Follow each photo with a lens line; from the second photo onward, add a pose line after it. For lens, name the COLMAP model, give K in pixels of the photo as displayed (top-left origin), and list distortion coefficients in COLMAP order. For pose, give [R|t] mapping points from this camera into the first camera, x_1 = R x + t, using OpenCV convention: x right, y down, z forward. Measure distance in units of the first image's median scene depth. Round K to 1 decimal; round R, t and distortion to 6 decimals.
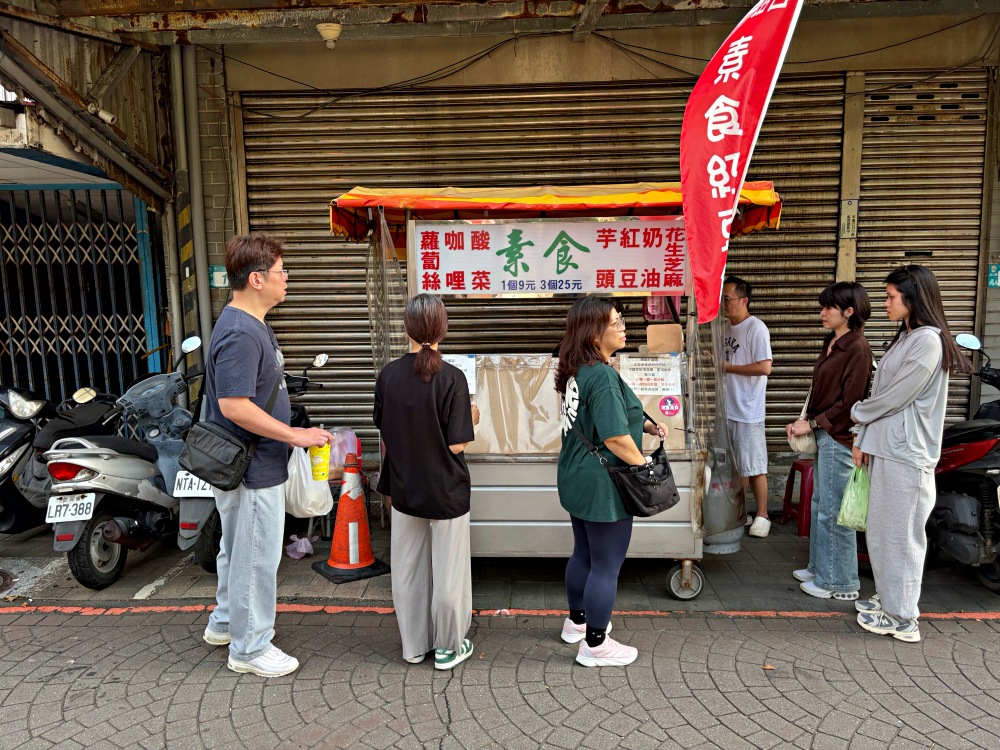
lens RADIAL K [[750.9, 0, 490.8], [0, 750.9, 381.7], [0, 0, 1]] dist [0.028328, -0.029024]
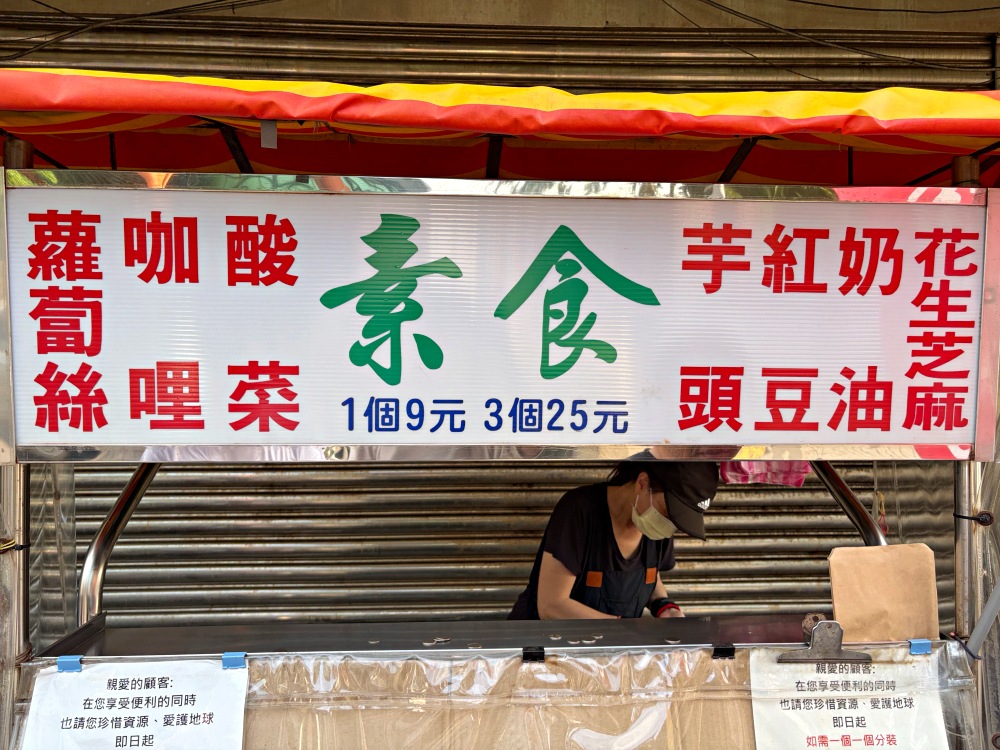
lens RADIAL K [[750.9, 0, 499.1], [0, 750.9, 374.3], [0, 0, 1]] dist [0.028328, -0.029024]
pose [[0.994710, 0.018005, 0.101133, 0.044078], [-0.005700, 0.992676, -0.120673, -0.111328], [-0.102565, 0.119458, 0.987527, 0.726615]]
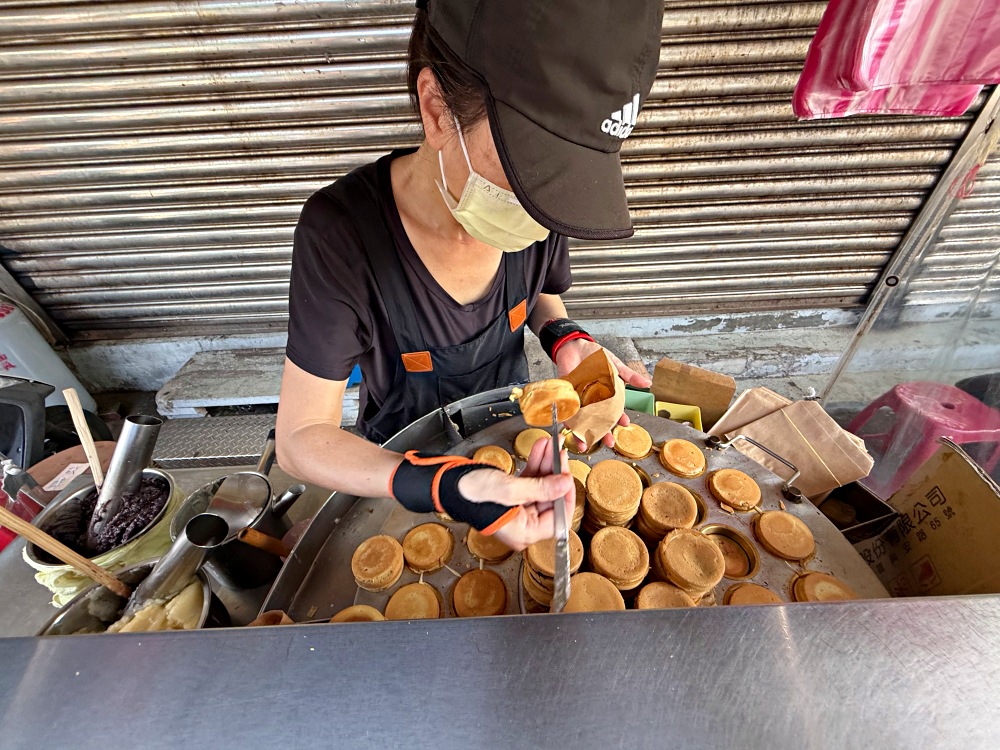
lens RADIAL K [[398.8, 0, 501.9], [0, 398.8, 374.4], [0, 0, 1]] dist [0.002243, -0.000449]
pose [[0.997626, -0.060338, 0.033182, 0.075206], [0.033369, 0.845127, 0.533523, -0.108798], [-0.060235, -0.531149, 0.845134, 0.832527]]
